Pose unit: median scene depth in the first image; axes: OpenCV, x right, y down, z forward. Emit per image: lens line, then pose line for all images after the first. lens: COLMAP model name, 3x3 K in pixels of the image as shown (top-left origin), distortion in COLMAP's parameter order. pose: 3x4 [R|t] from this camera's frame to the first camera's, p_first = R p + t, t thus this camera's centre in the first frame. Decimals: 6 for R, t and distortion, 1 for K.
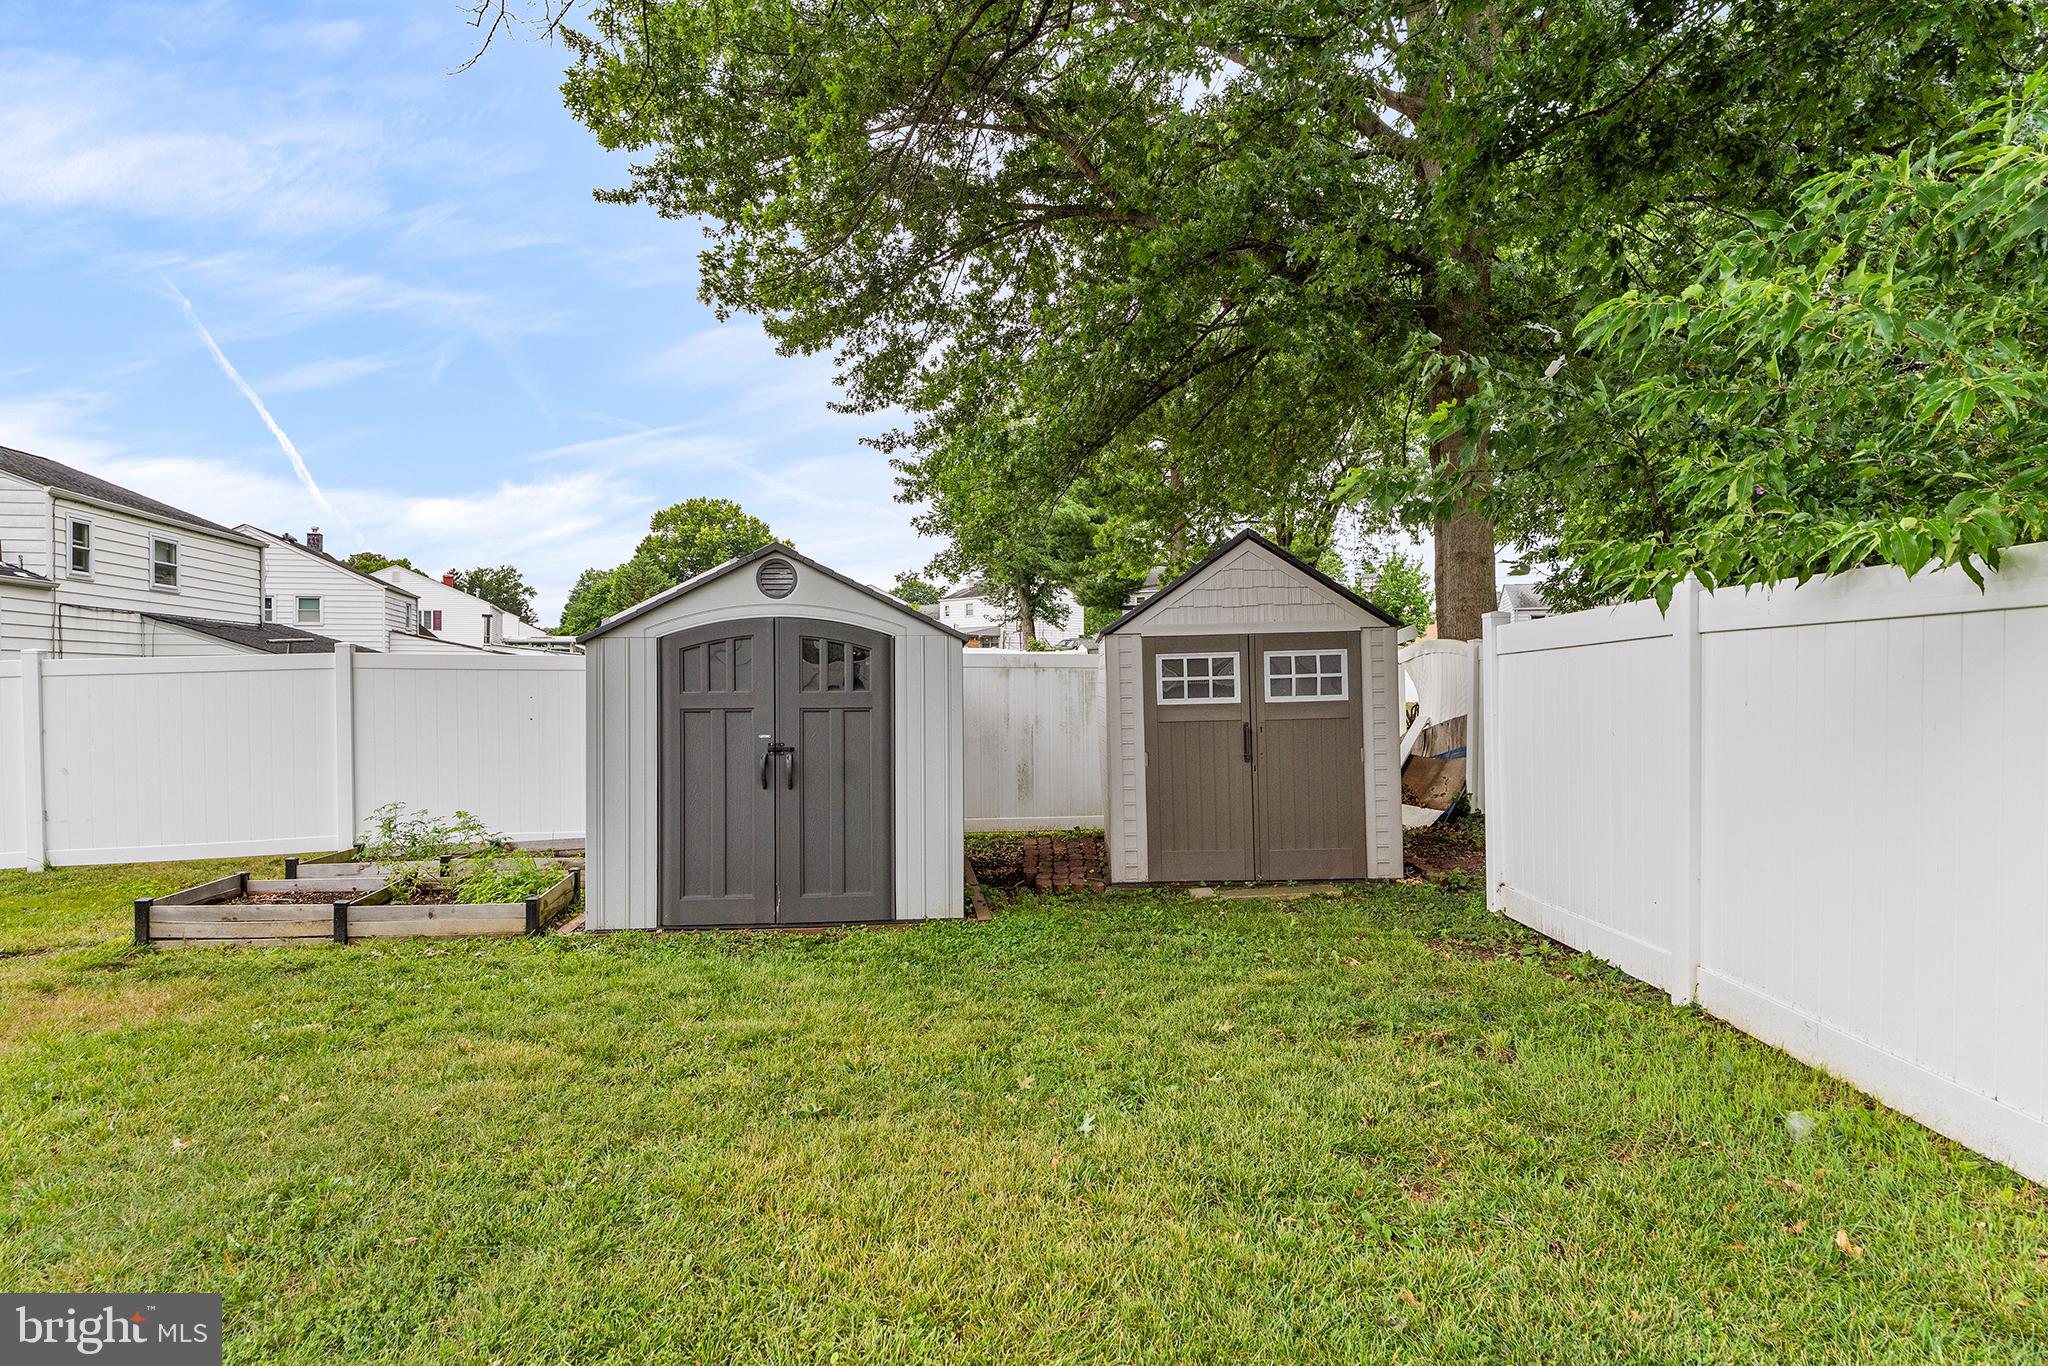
lens RADIAL K [[1131.9, 0, 1029.1], [0, 1131.9, 675.4], [0, 0, 1]] dist [-0.004602, -0.002150]
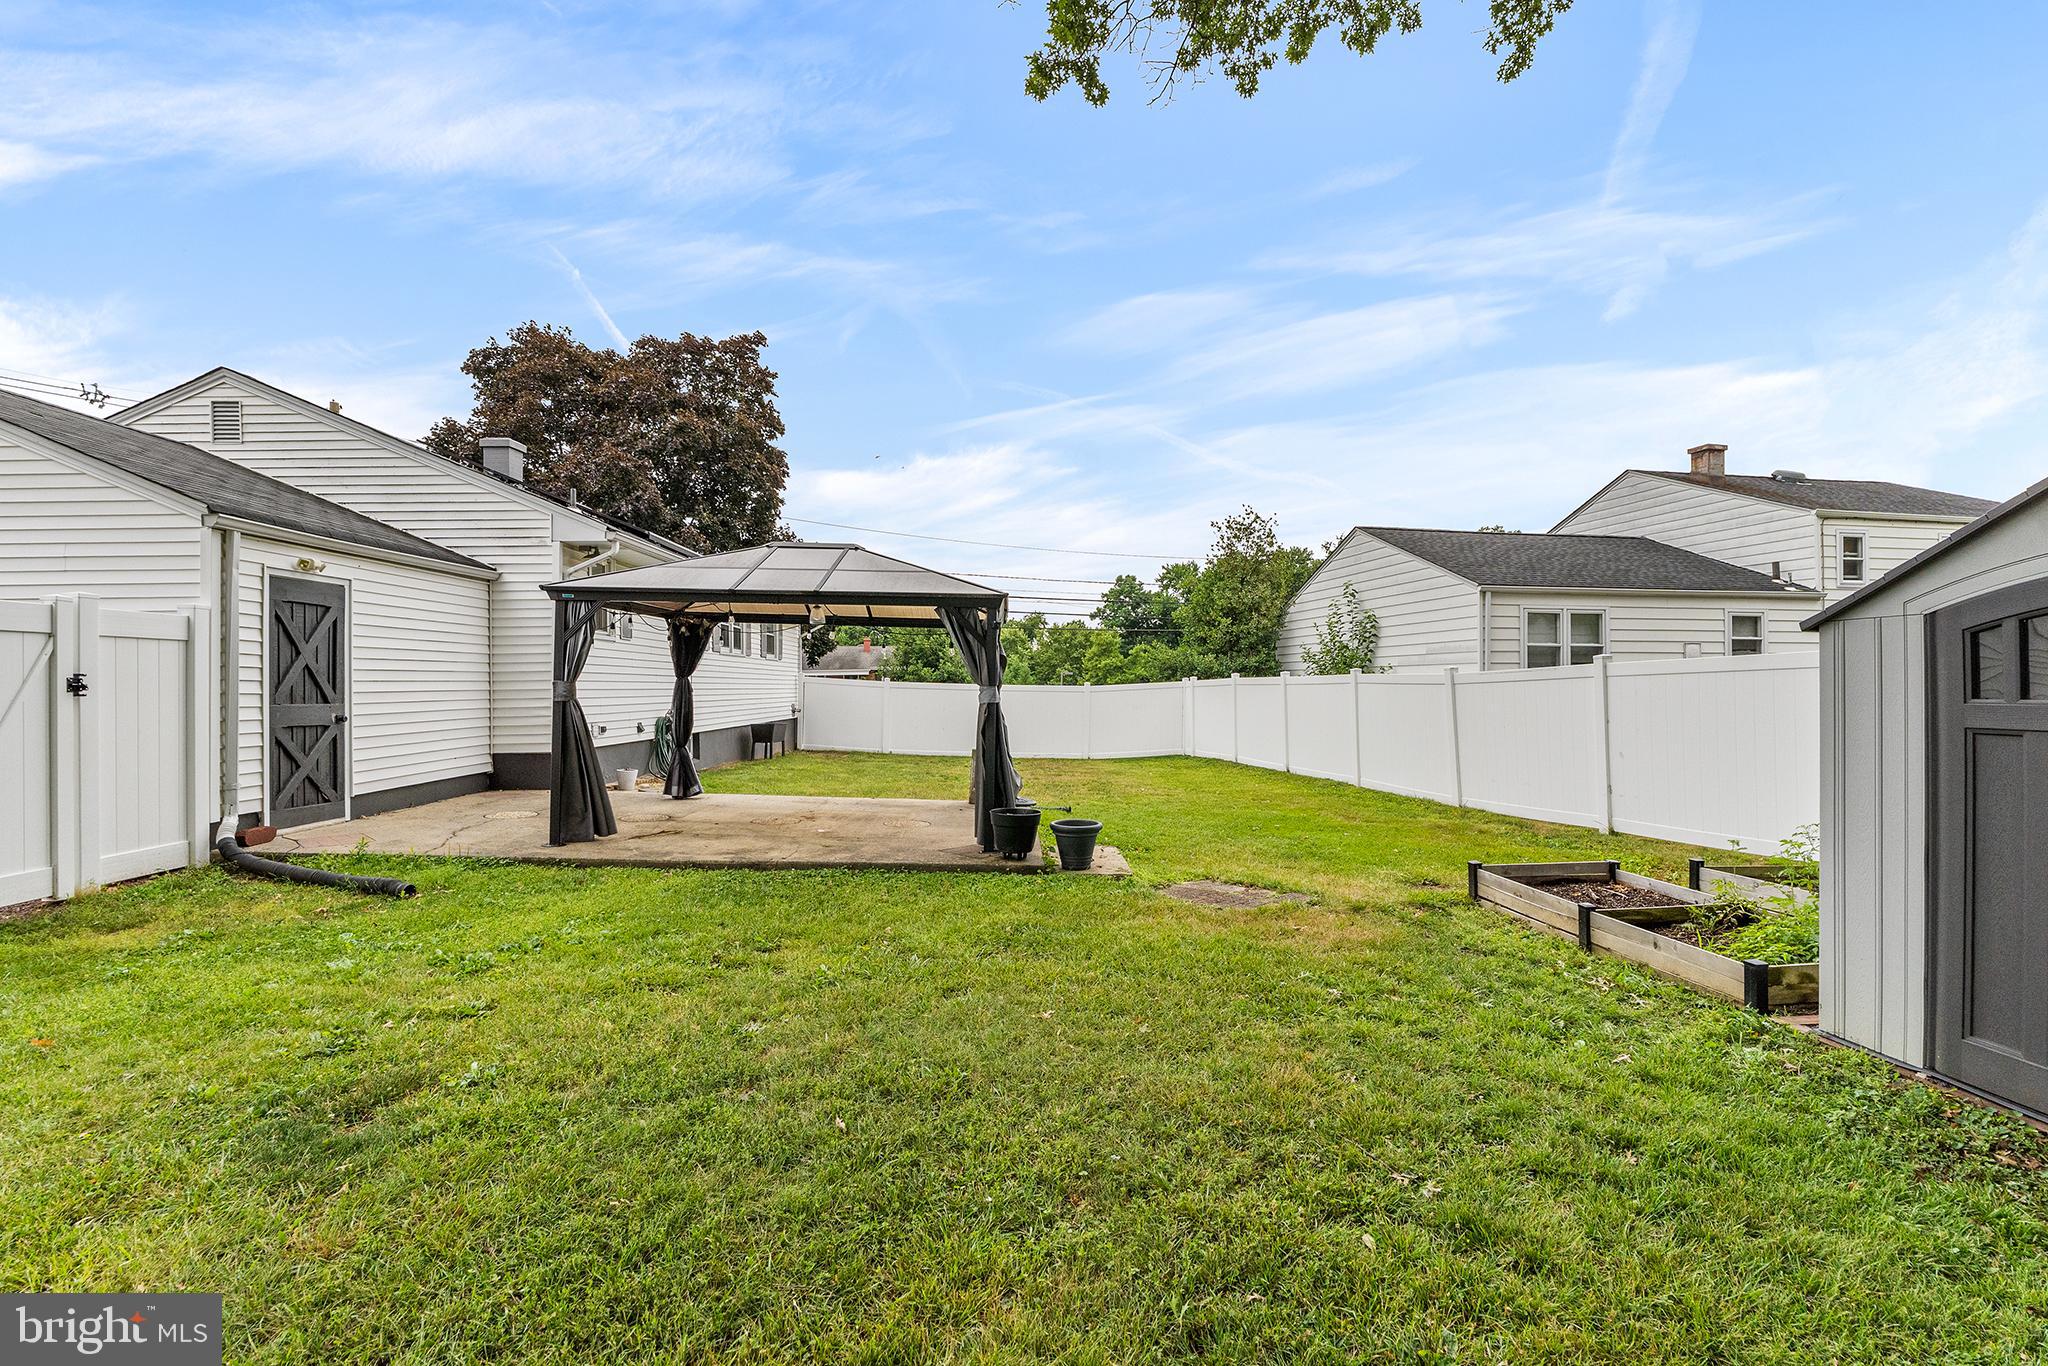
lens RADIAL K [[936.0, 0, 1024.0], [0, 936.0, 683.0], [0, 0, 1]] dist [0.000200, 0.000696]
pose [[0.000681, 0.003436, -0.999994, 0.122149], [0.006694, 0.999972, 0.003440, -0.000147], [0.999977, -0.006696, 0.000658, 0.293570]]
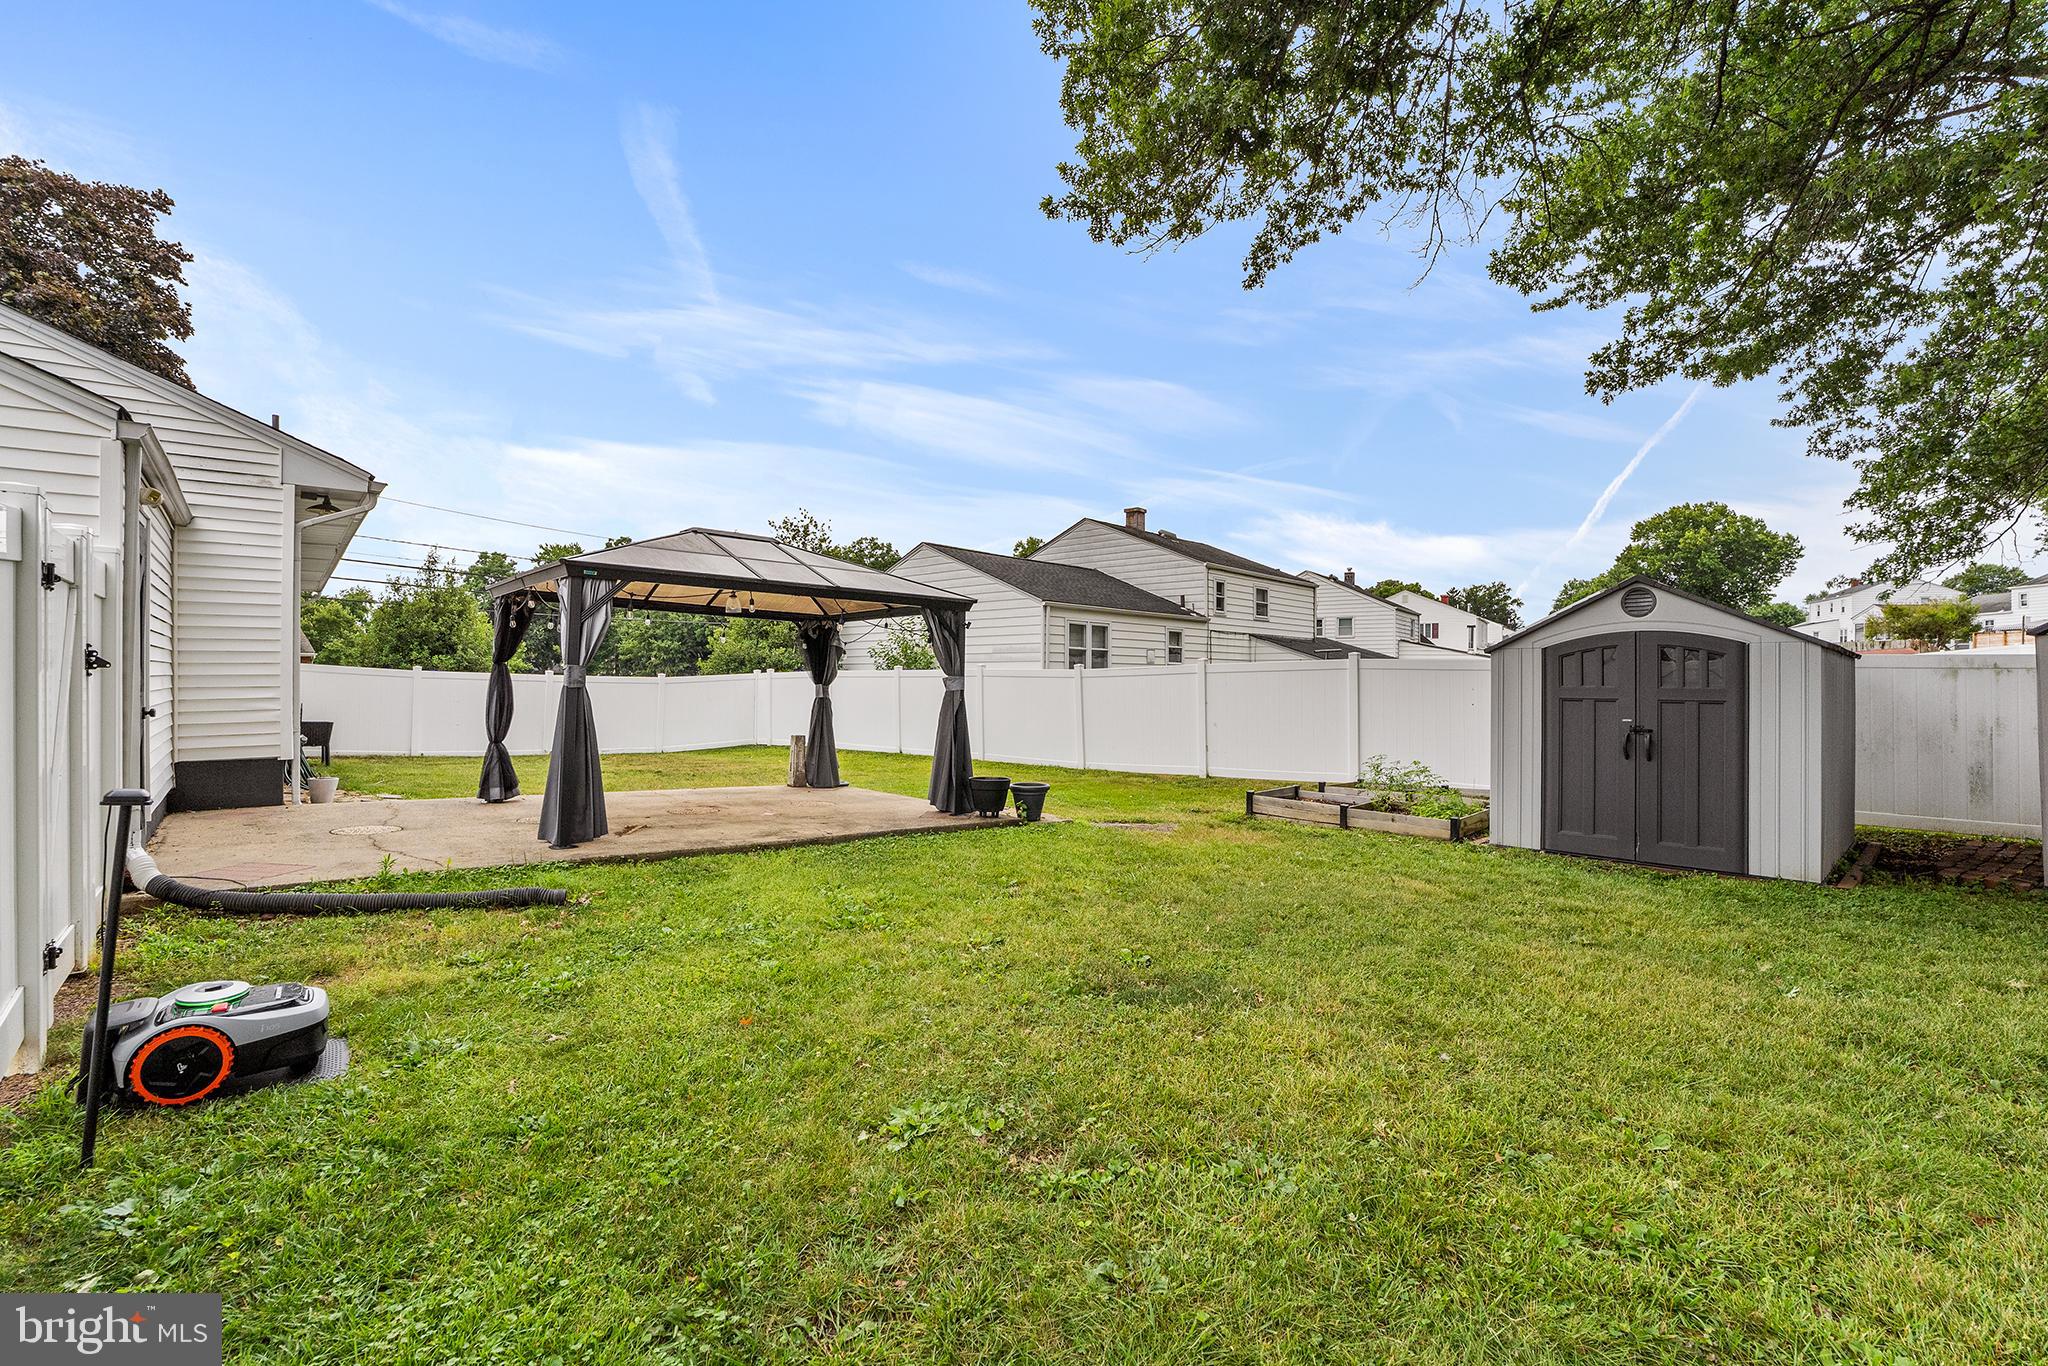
lens RADIAL K [[936.0, 0, 1024.0], [0, 936.0, 683.0], [0, 0, 1]] dist [0.000200, 0.000696]
pose [[0.619921, 0.012099, -0.784571, 0.119138], [-0.004066, 0.999917, 0.012207, -0.000551], [0.784653, -0.004377, 0.619919, -0.154252]]
